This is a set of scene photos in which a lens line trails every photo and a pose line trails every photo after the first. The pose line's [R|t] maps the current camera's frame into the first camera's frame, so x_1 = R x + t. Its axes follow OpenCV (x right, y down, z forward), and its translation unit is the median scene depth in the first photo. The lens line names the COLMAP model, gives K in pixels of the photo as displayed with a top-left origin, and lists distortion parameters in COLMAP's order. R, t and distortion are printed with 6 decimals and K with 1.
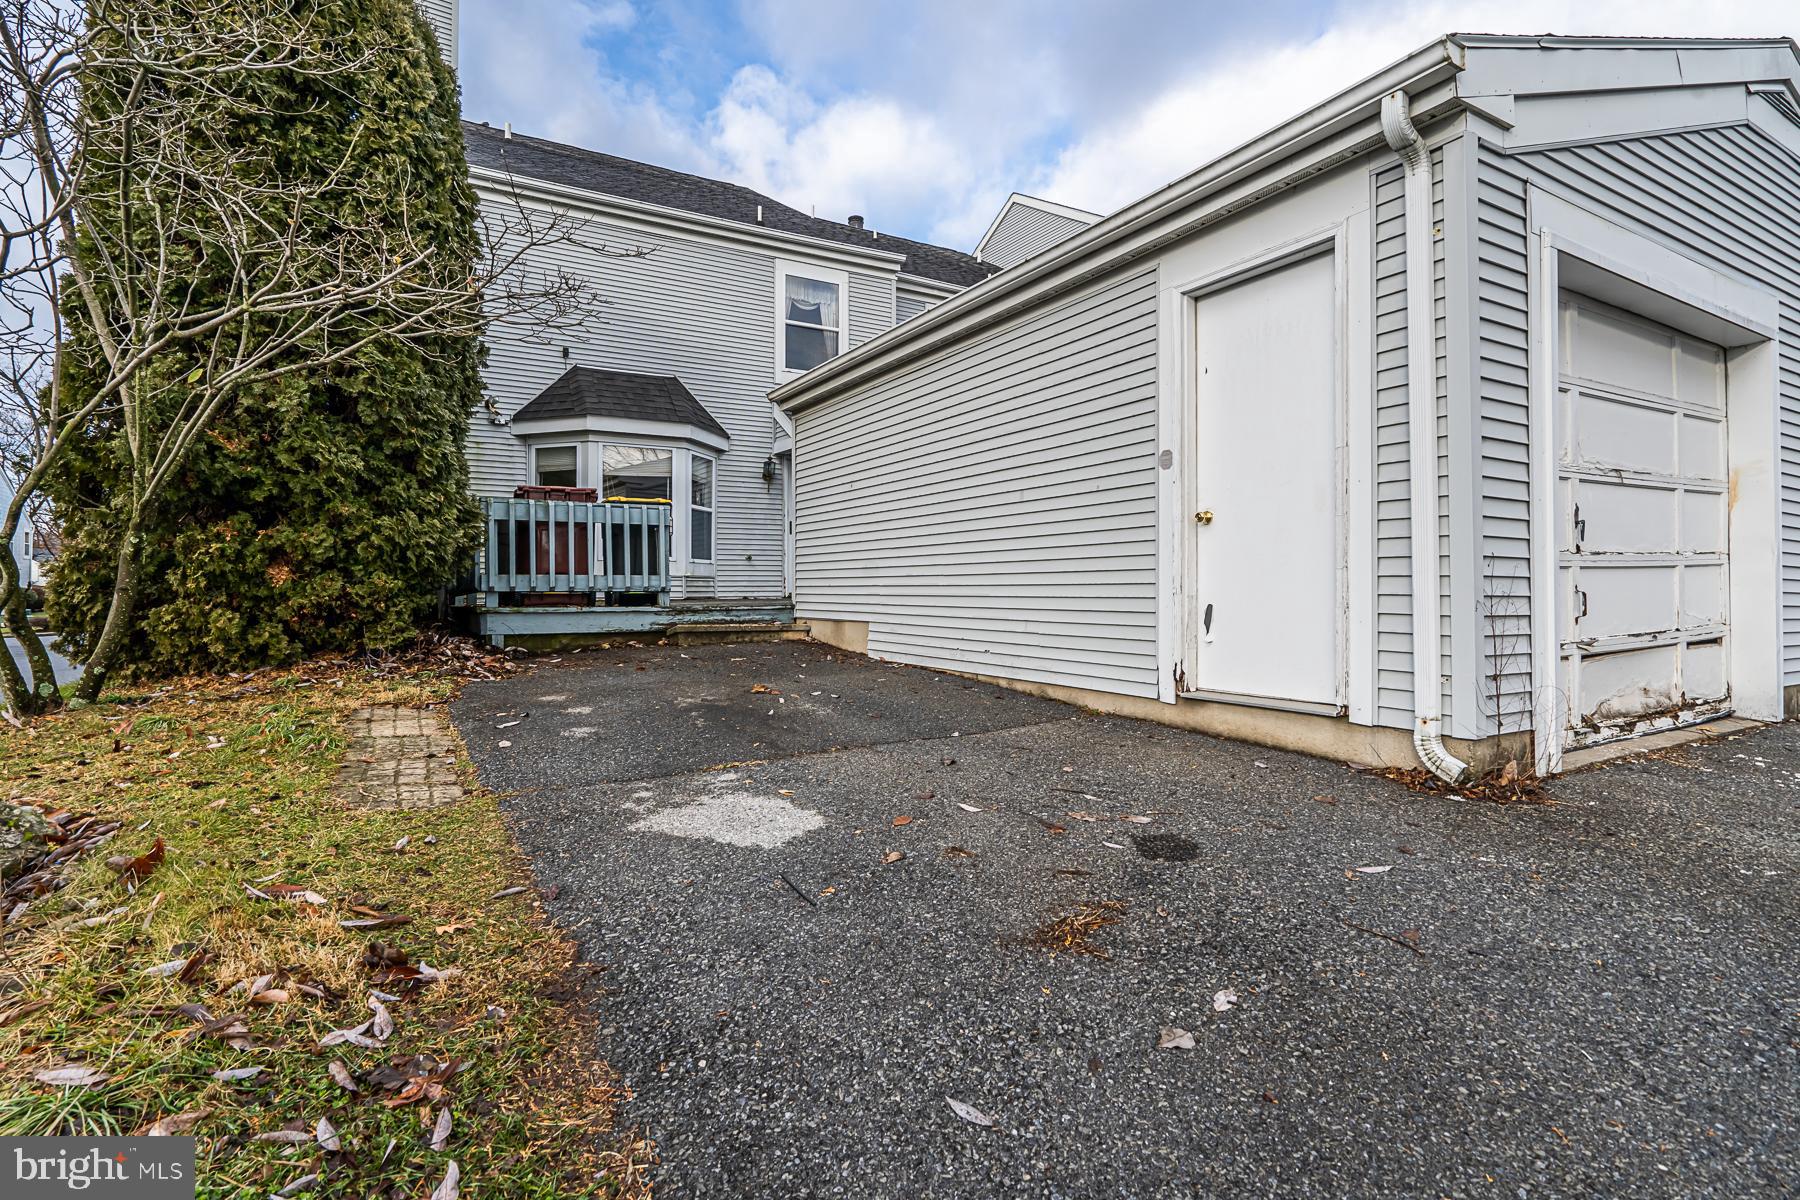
lens RADIAL K [[838.7, 0, 846.0], [0, 838.7, 581.3], [0, 0, 1]] dist [-0.000298, 0.002083]
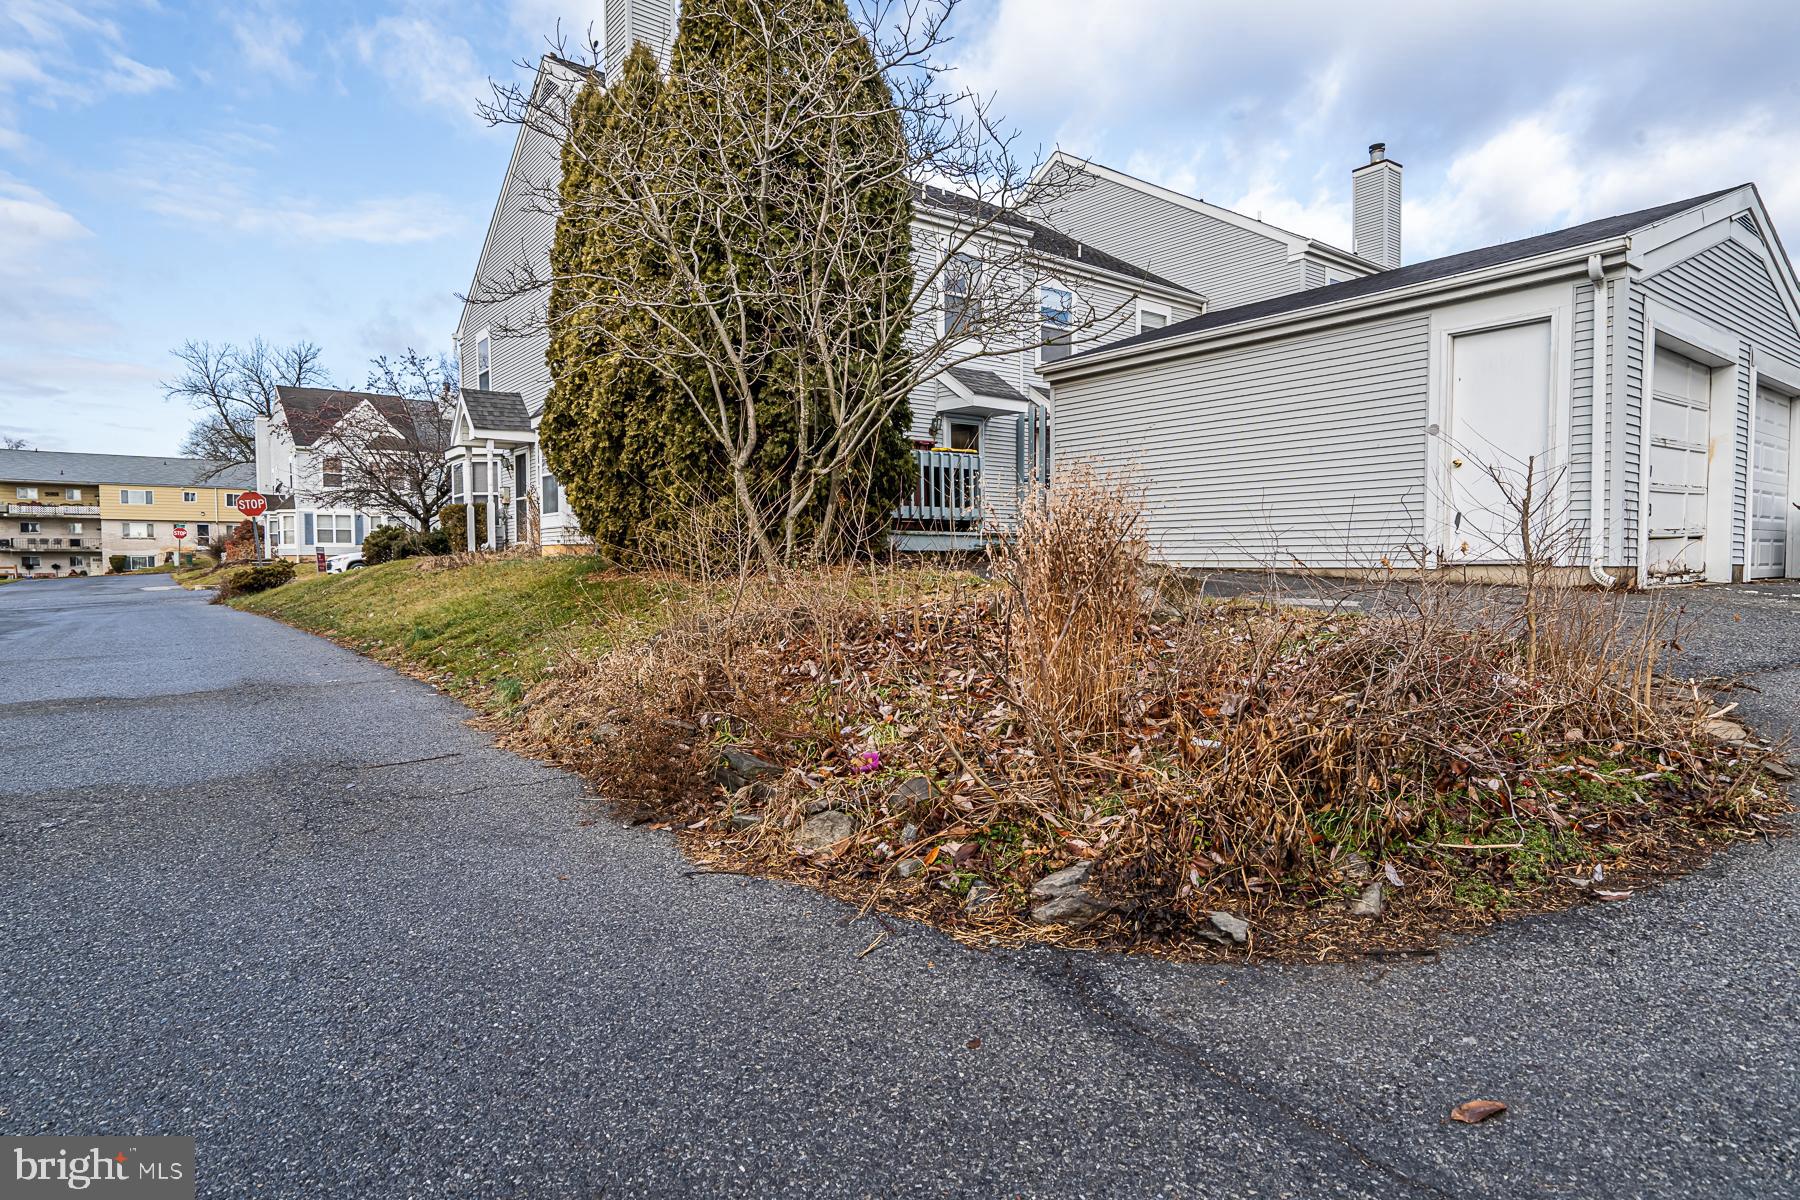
lens RADIAL K [[931.6, 0, 900.0], [0, 931.6, 600.0], [0, 0, 1]] dist [0.003942, 0.001356]
pose [[0.990060, -0.011048, 0.140212, -0.994861], [0.003110, 0.998386, 0.056710, 0.094430], [-0.140612, -0.055710, 0.988496, -0.781408]]
